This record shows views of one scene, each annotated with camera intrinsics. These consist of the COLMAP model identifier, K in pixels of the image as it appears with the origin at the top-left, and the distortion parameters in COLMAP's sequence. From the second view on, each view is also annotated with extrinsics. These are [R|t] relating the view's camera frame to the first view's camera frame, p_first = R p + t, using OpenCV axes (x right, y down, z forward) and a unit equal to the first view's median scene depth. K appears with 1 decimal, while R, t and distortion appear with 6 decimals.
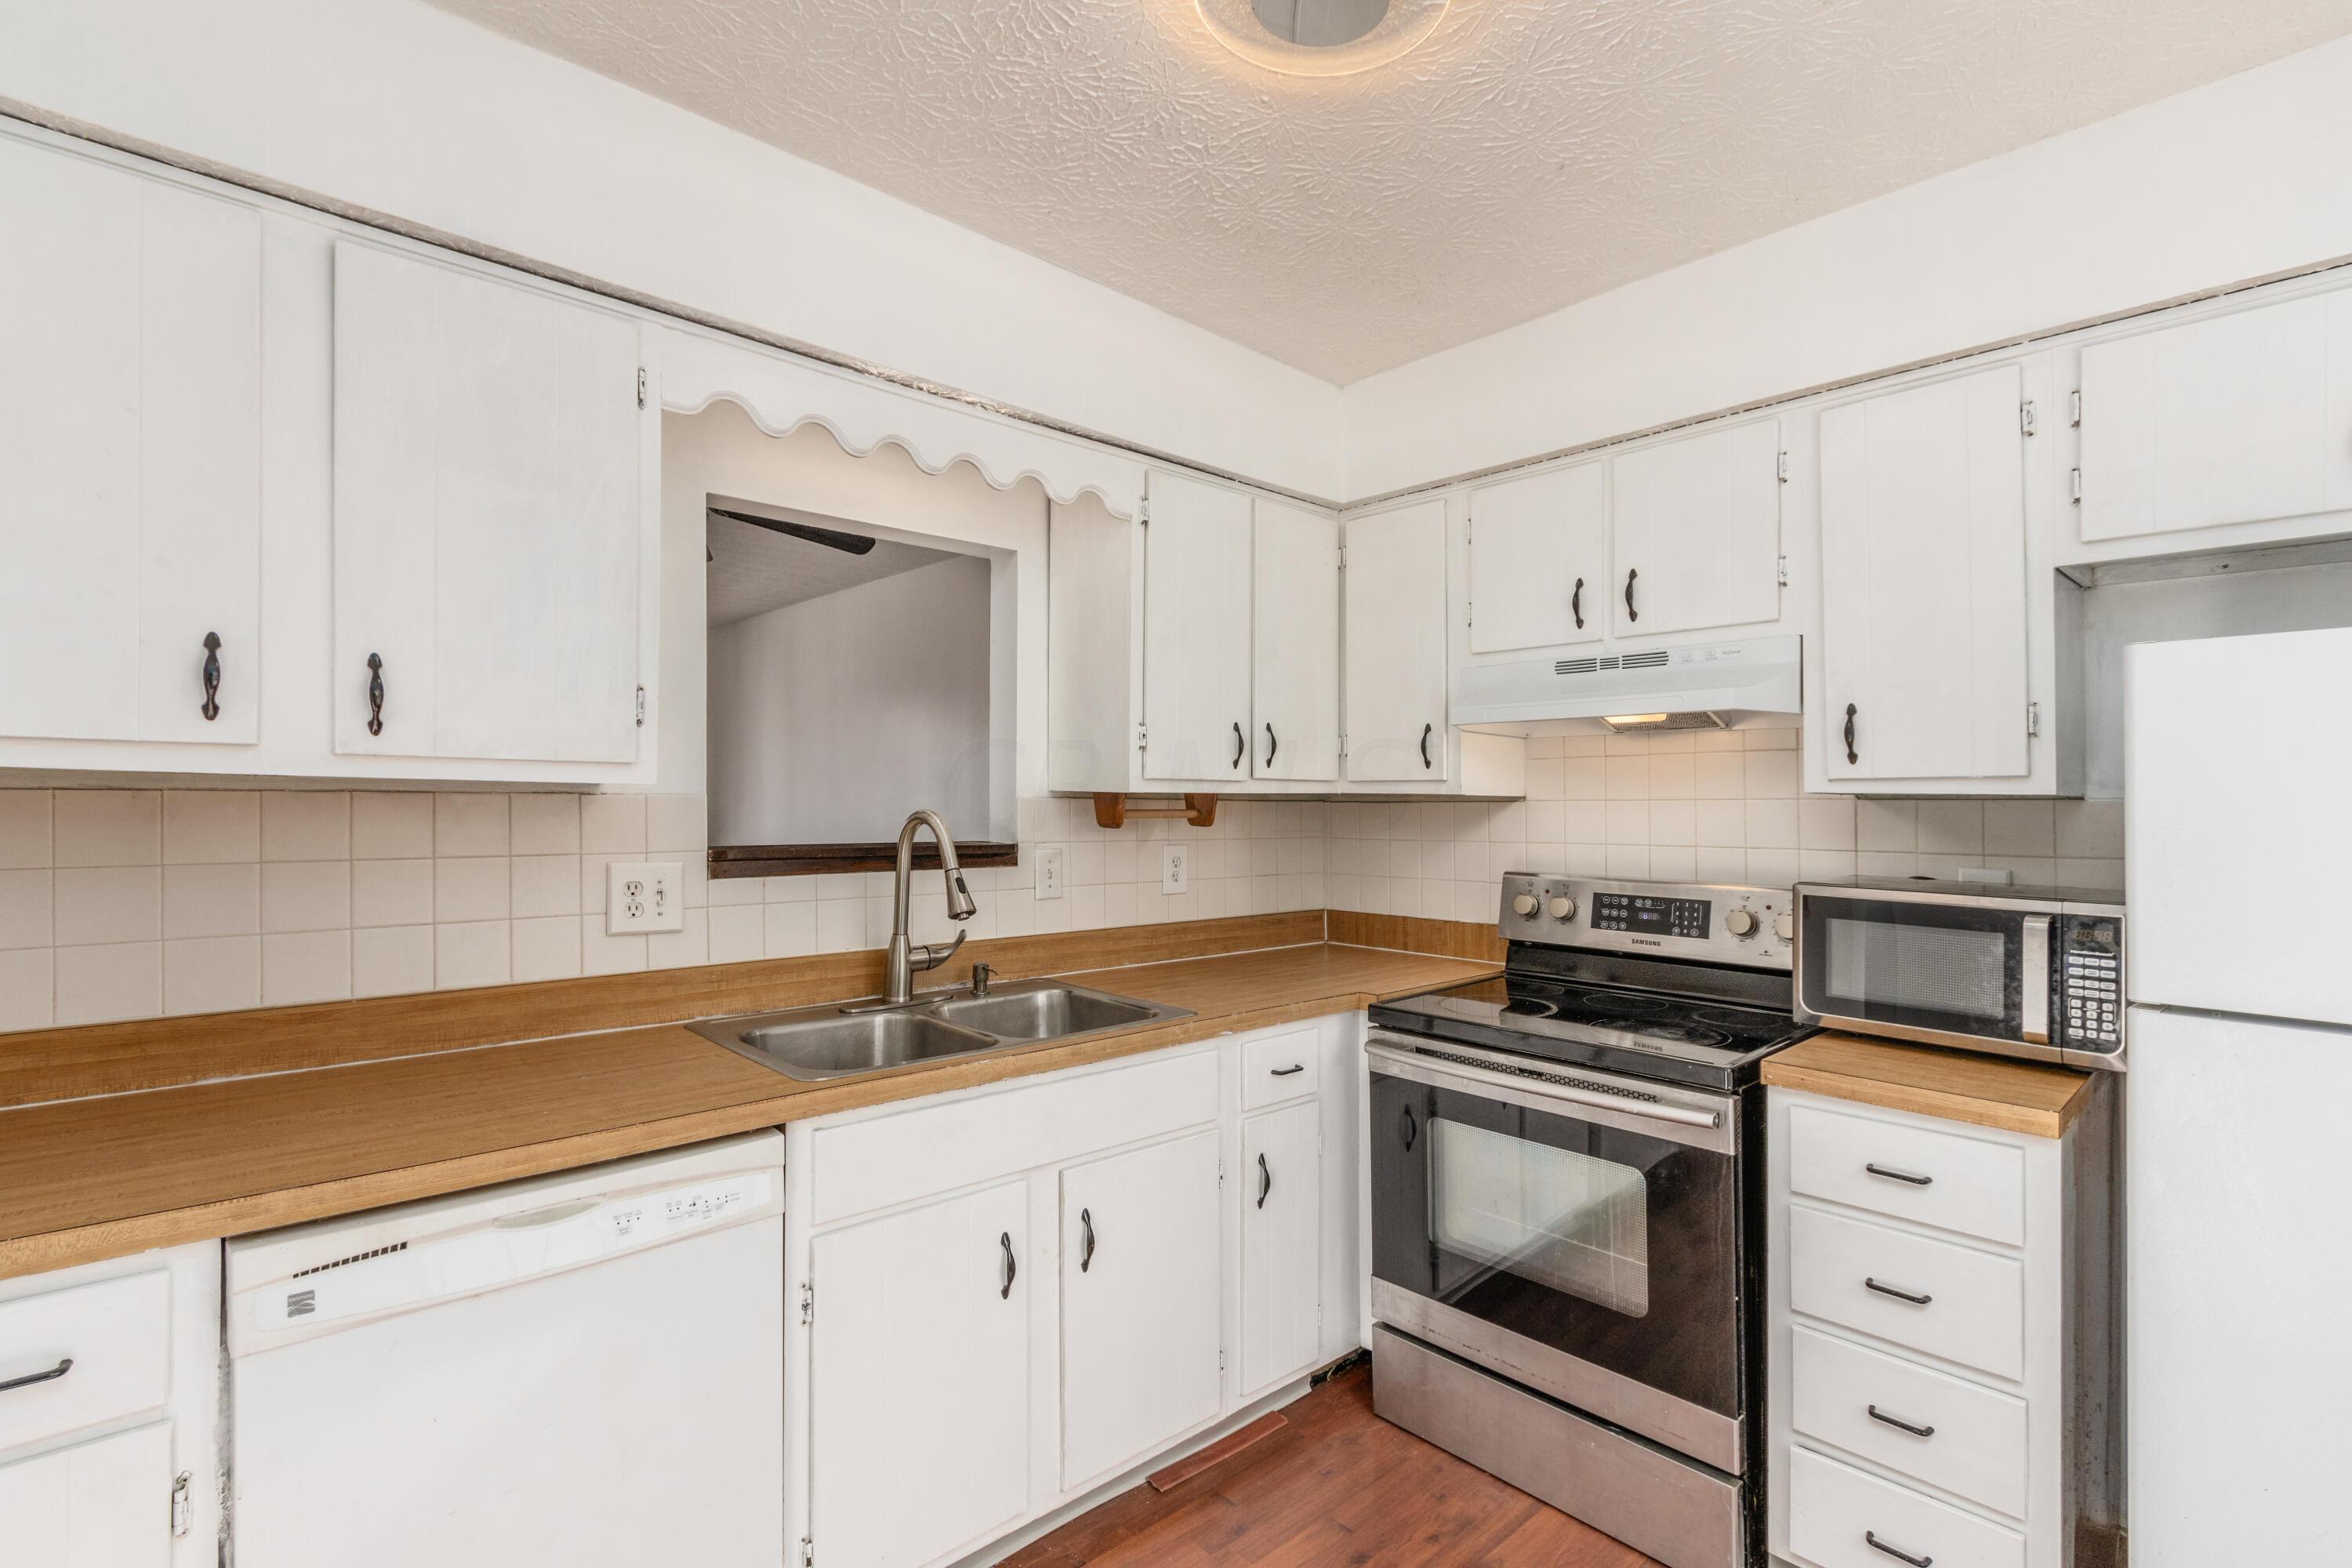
lens RADIAL K [[1116.1, 0, 1211.6], [0, 1116.1, 803.7], [0, 0, 1]] dist [0.001683, -0.000102]
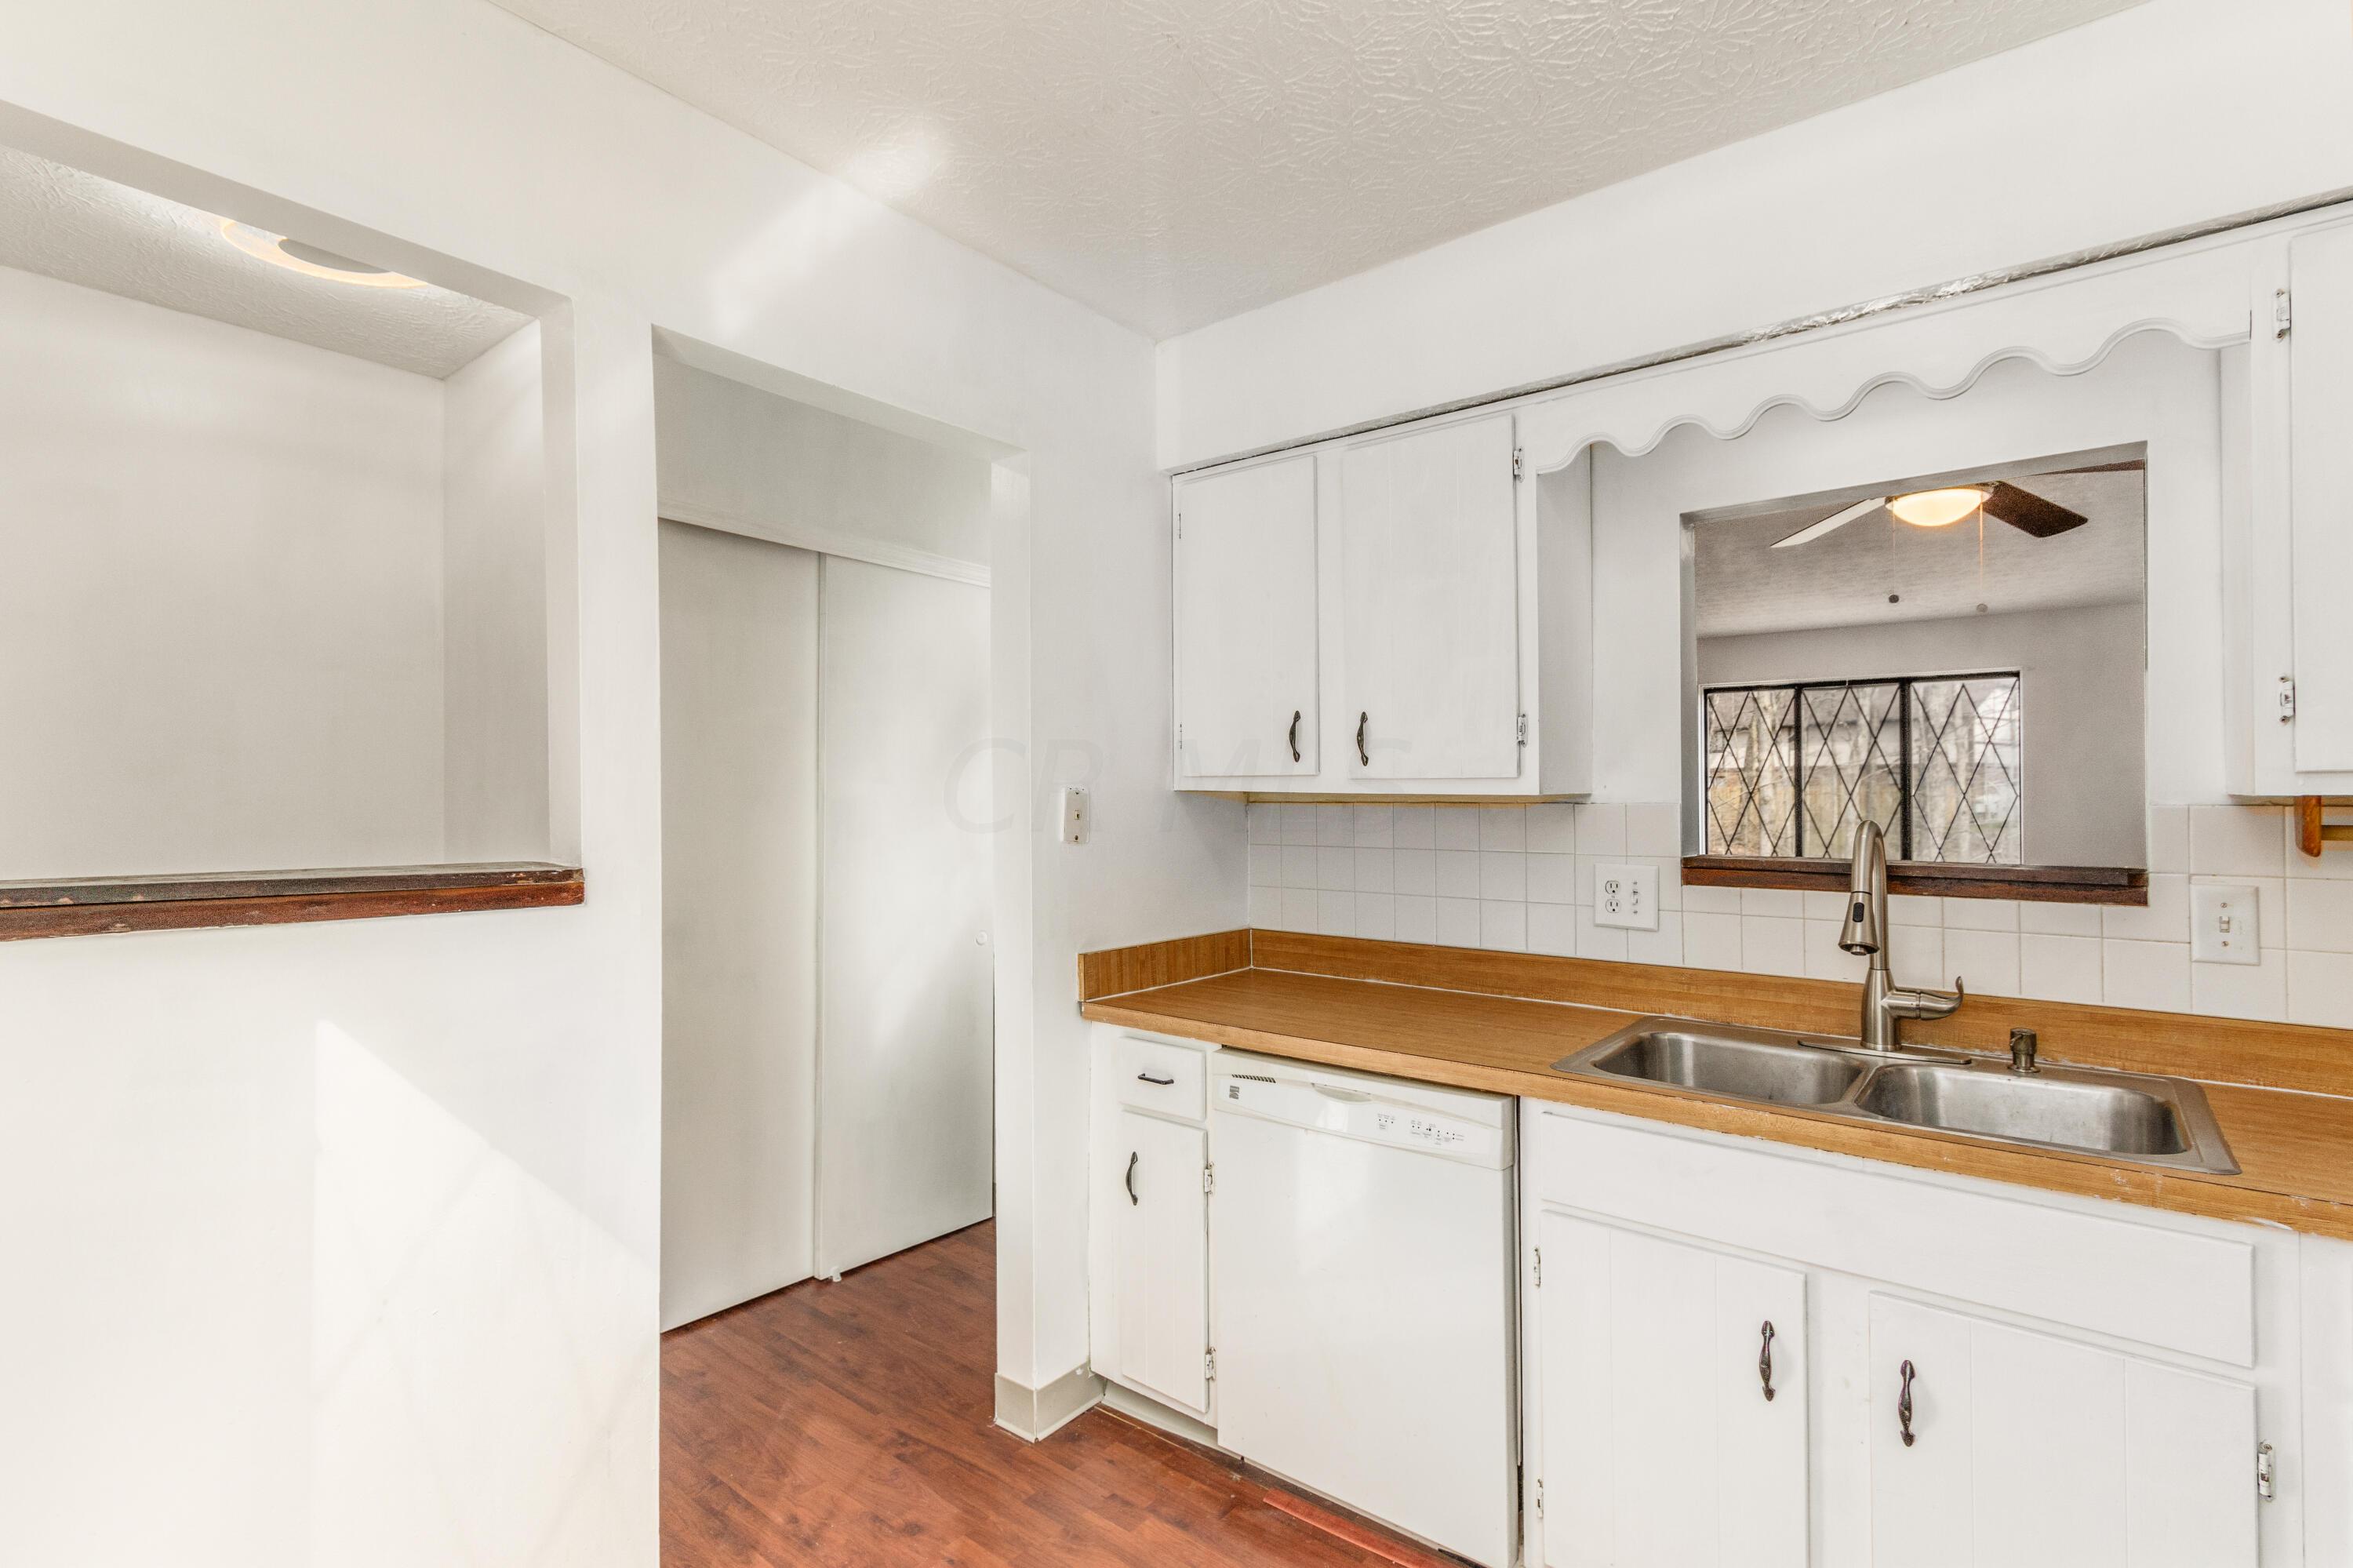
lens RADIAL K [[1102.1, 0, 1168.4], [0, 1102.1, 834.9], [0, 0, 1]] dist [0.000602, -0.000340]
pose [[0.110552, 0.019808, -0.993673, 0.558828], [-0.007580, 0.999789, 0.019086, 0.005176], [0.993841, 0.005422, 0.110679, 0.437796]]
